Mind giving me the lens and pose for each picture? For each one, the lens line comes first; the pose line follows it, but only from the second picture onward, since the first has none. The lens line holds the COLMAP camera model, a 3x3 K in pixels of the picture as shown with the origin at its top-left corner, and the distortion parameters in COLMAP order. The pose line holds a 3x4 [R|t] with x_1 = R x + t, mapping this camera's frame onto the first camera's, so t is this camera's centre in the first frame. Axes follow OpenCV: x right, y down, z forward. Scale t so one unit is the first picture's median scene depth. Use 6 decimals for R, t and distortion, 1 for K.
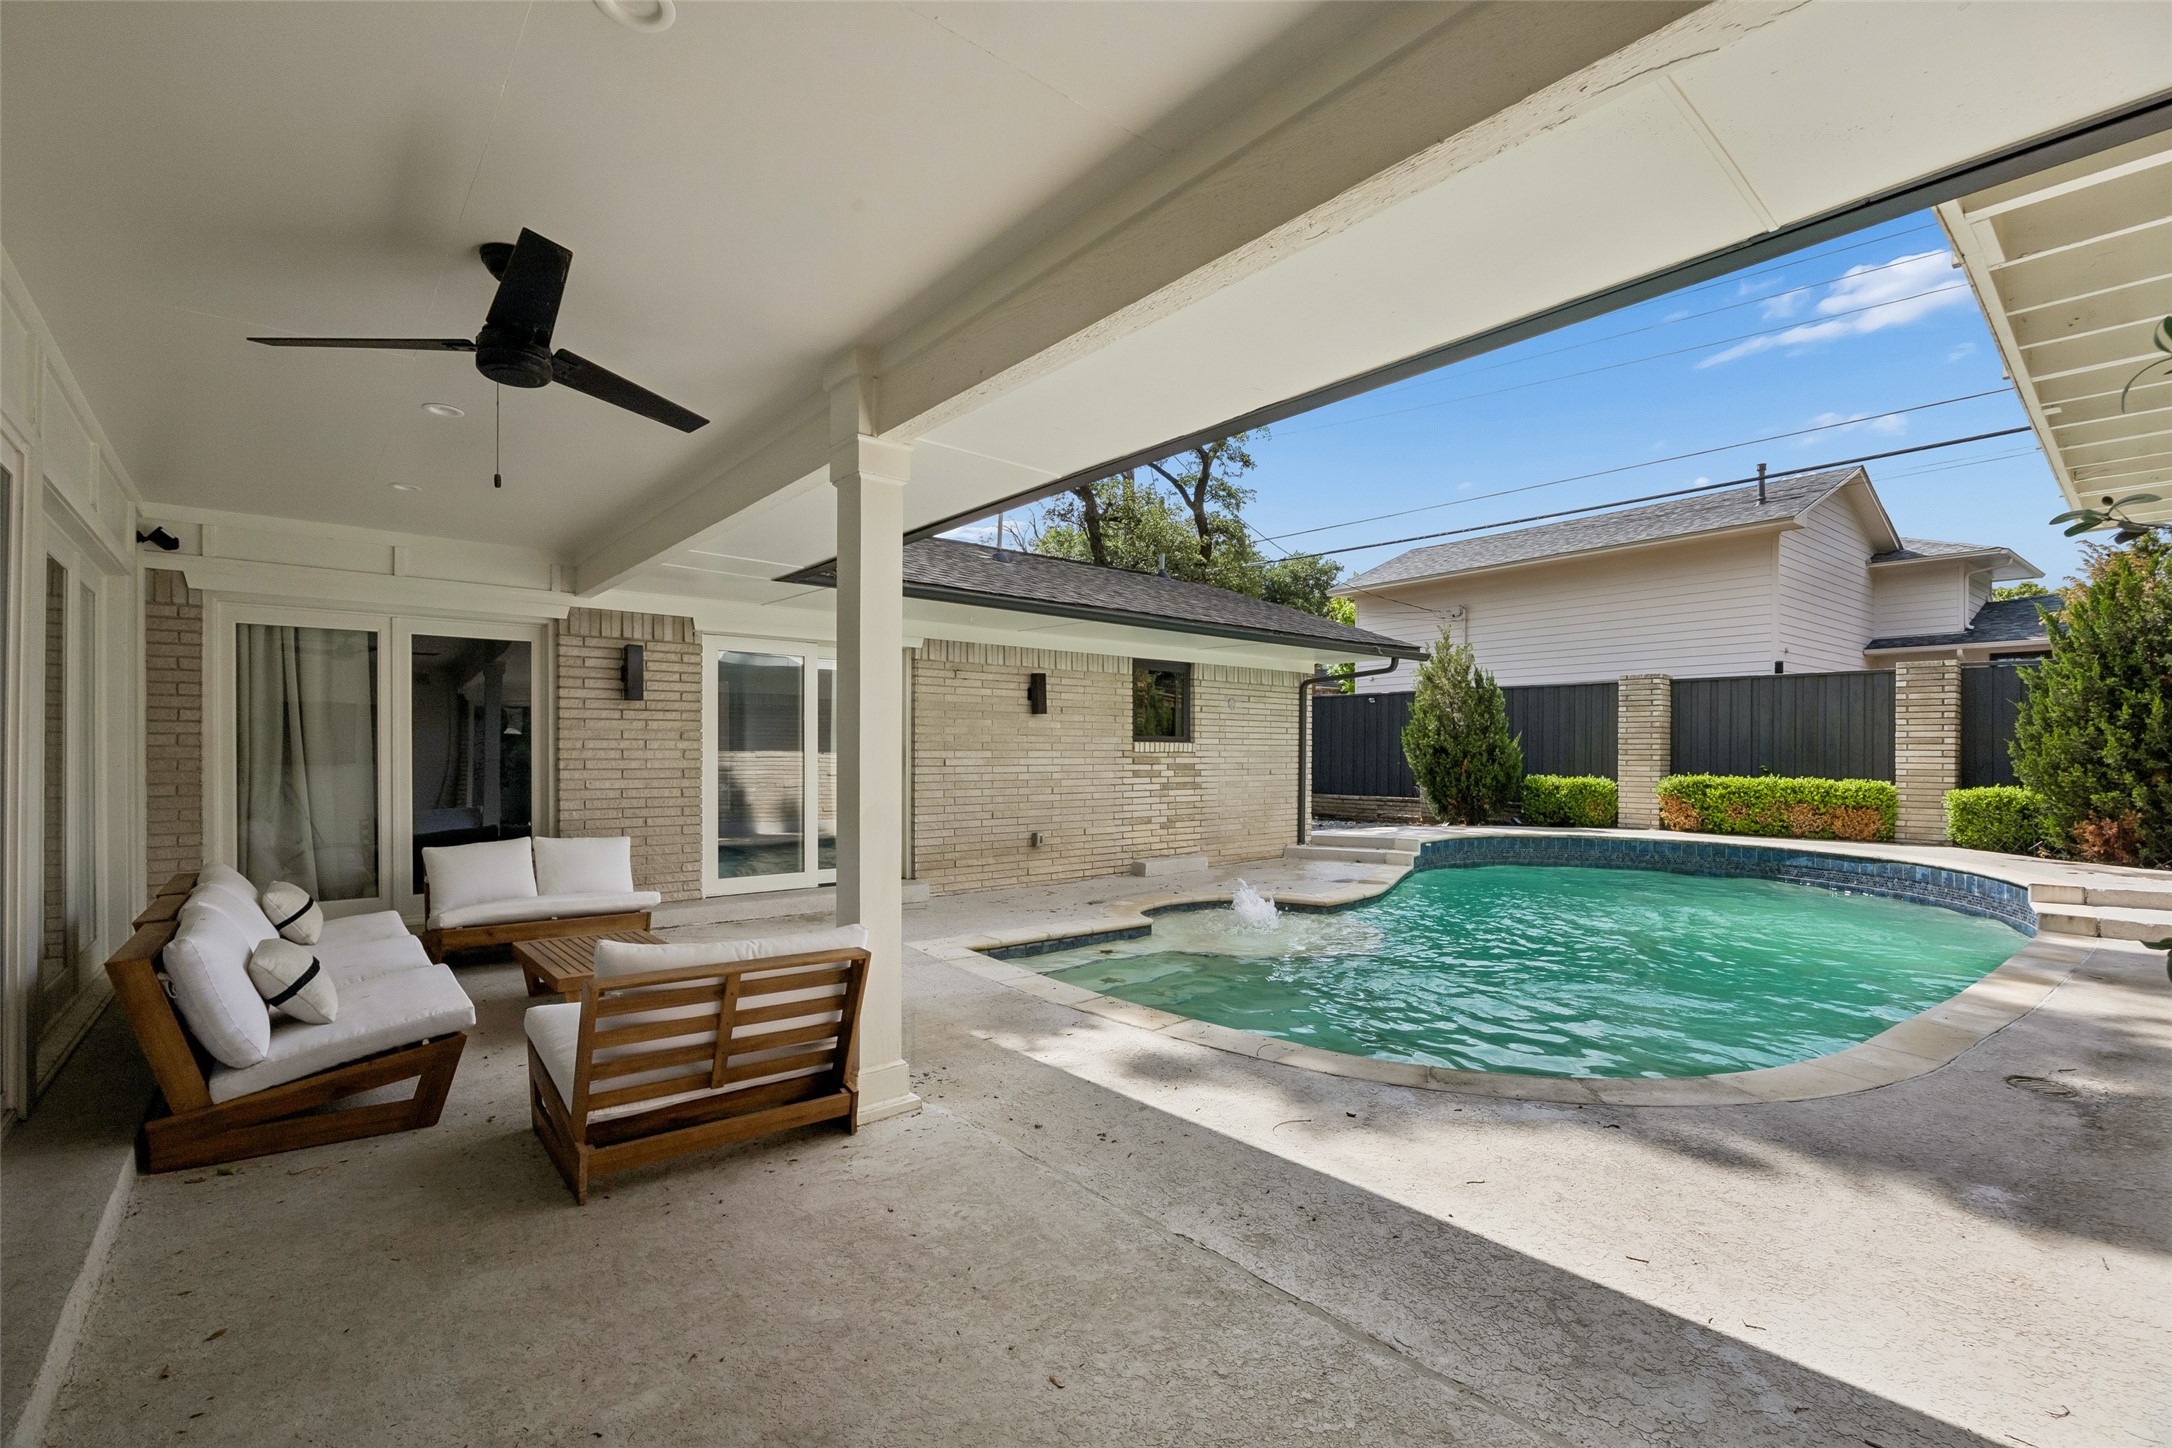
lens RADIAL K [[952.6, 0, 1079.2], [0, 952.6, 762.5], [0, 0, 1]] dist [-0.013586, 0.001002]
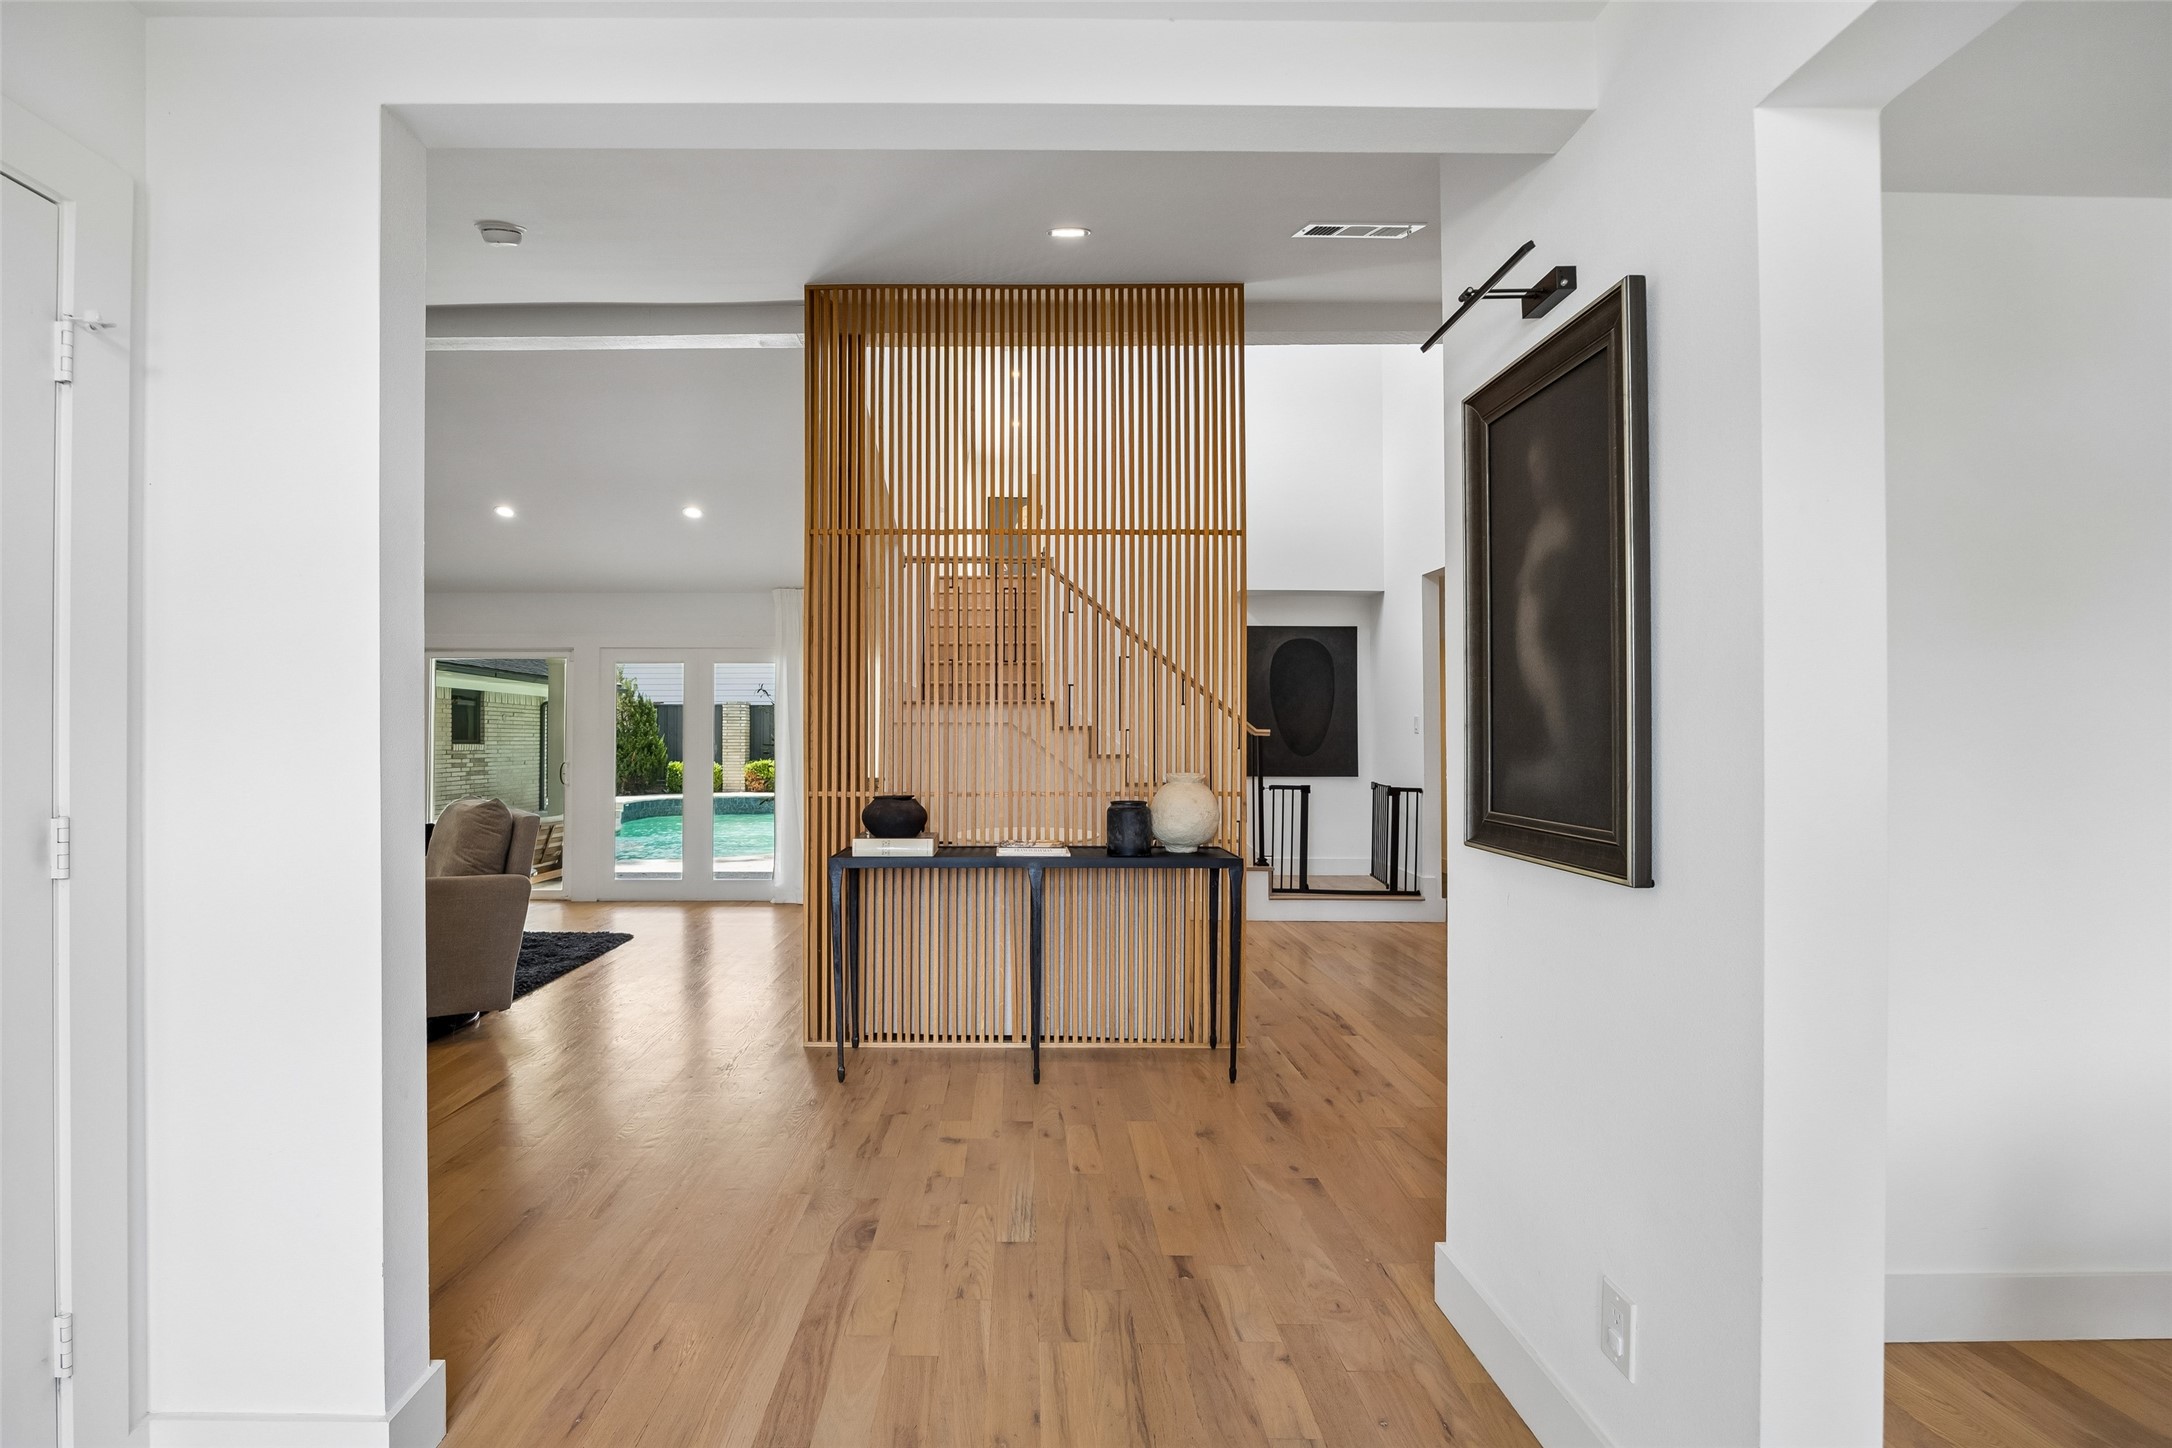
lens RADIAL K [[952.6, 0, 1087.0], [0, 952.6, 740.8], [0, 0, 1]] dist [-0.013586, 0.001002]
pose [[0.579974, -0.001189, 0.814634, -0.559112], [0.008234, 0.999956, -0.004403, -0.011648], [-0.814593, 0.009262, 0.579959, -0.659586]]
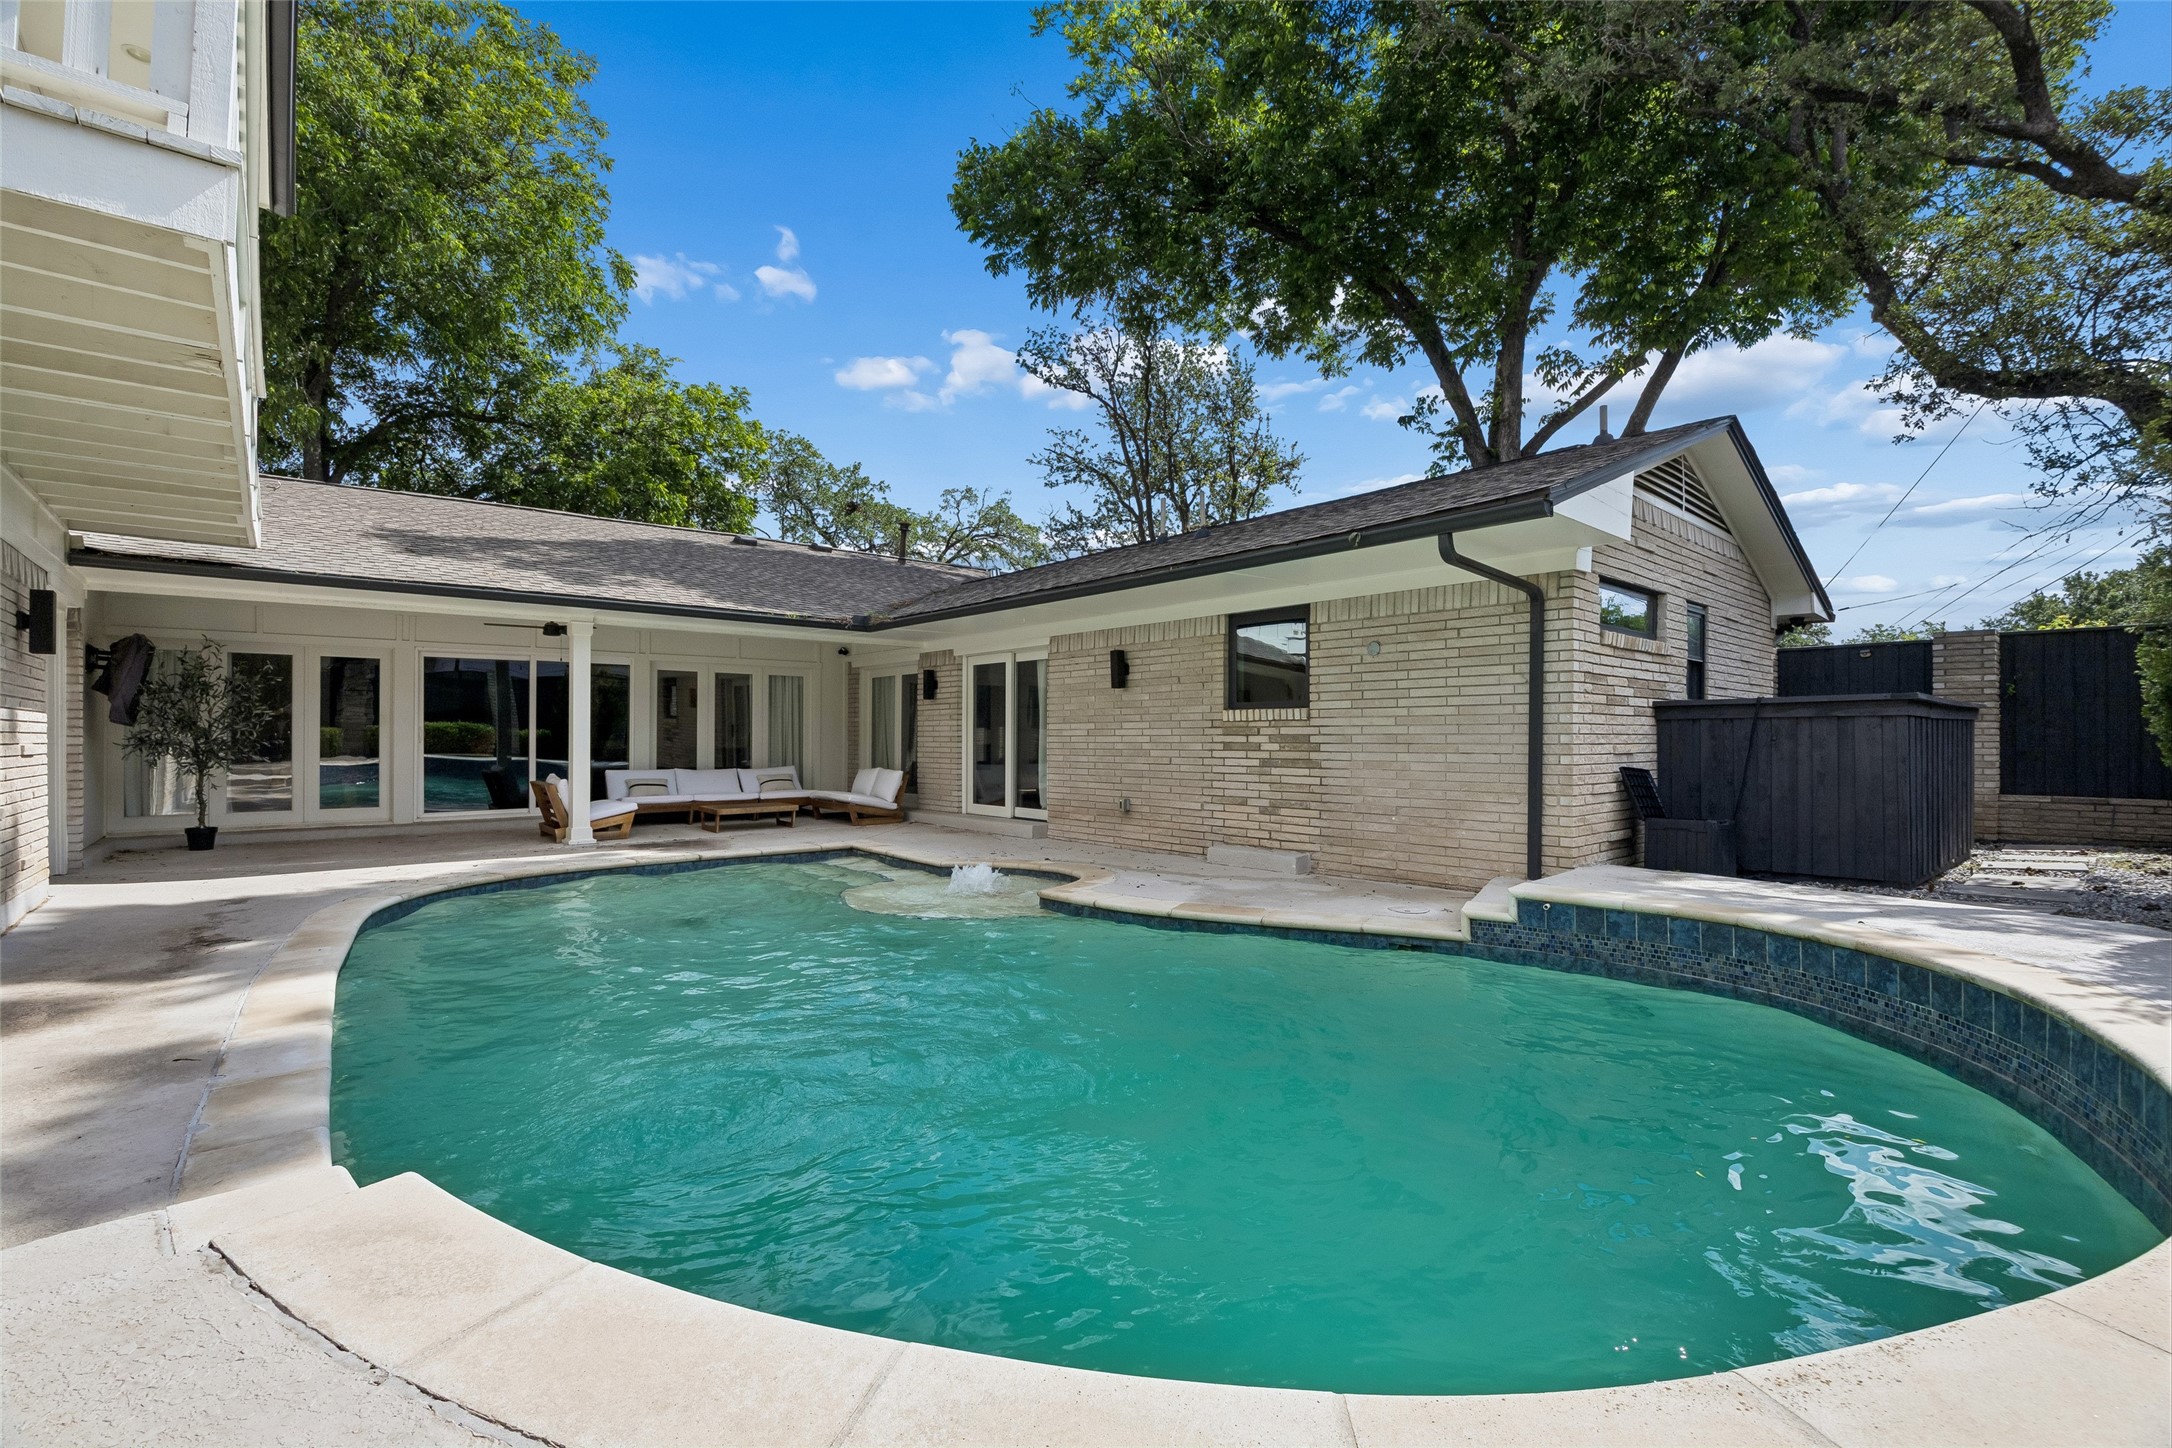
lens RADIAL K [[952.6, 0, 1067.4], [0, 952.6, 719.8], [0, 0, 1]] dist [-0.013586, 0.001002]
pose [[-0.003344, -0.021344, -0.999767, 0.906764], [-0.009881, 0.999724, -0.021310, 0.007418], [0.999946, 0.009808, -0.003554, 0.828745]]
